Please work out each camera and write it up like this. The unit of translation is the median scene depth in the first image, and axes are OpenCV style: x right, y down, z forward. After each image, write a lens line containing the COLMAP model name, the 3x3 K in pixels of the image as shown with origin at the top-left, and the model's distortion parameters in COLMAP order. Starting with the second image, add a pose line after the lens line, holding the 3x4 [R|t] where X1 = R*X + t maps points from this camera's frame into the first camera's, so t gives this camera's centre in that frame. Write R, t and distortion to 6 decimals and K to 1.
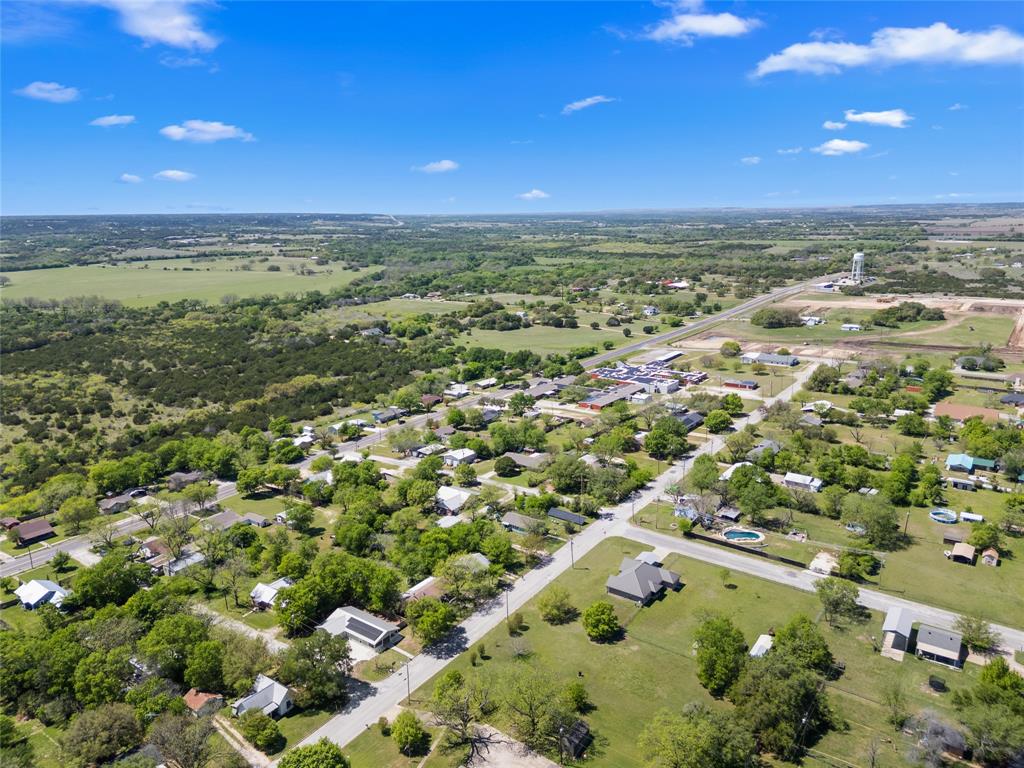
lens RADIAL K [[751.7, 0, 487.4], [0, 751.7, 384.1], [0, 0, 1]] dist [0.083171, -0.093966]
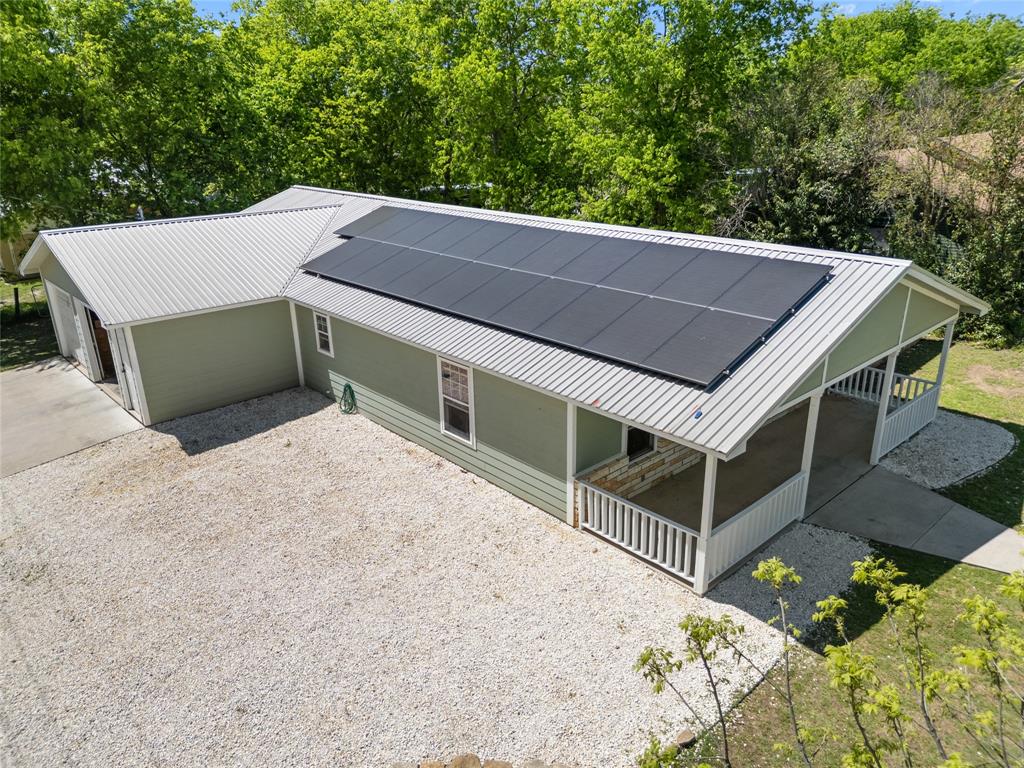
lens RADIAL K [[751.7, 0, 487.4], [0, 751.7, 384.1], [0, 0, 1]] dist [0.083171, -0.093966]
pose [[0.981324, 0.074674, -0.177278, -0.140211], [-0.055559, 0.992328, 0.110442, 0.303239], [0.184165, -0.098530, 0.977944, 0.862242]]
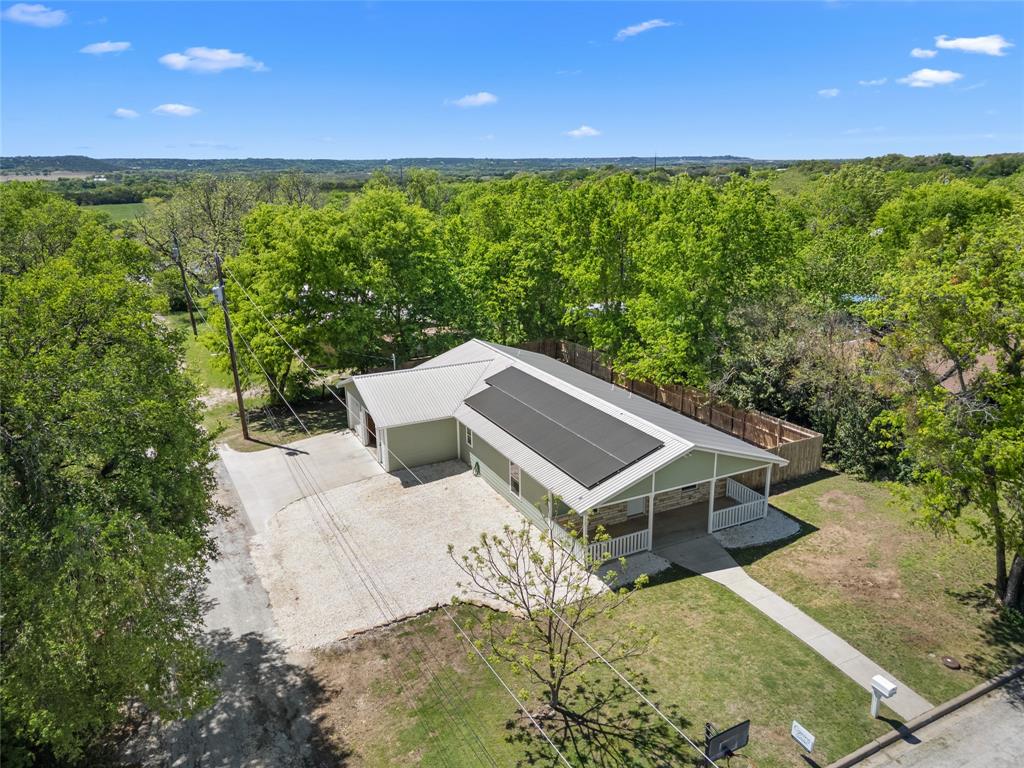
lens RADIAL K [[719.8, 0, 512.0], [0, 719.8, 384.0], [0, 0, 1]] dist [0.084677, -0.075131]
pose [[0.904136, 0.140013, -0.403652, -0.101822], [-0.119625, 0.989949, 0.075433, 0.283823], [0.410157, -0.019915, 0.911797, 0.798589]]
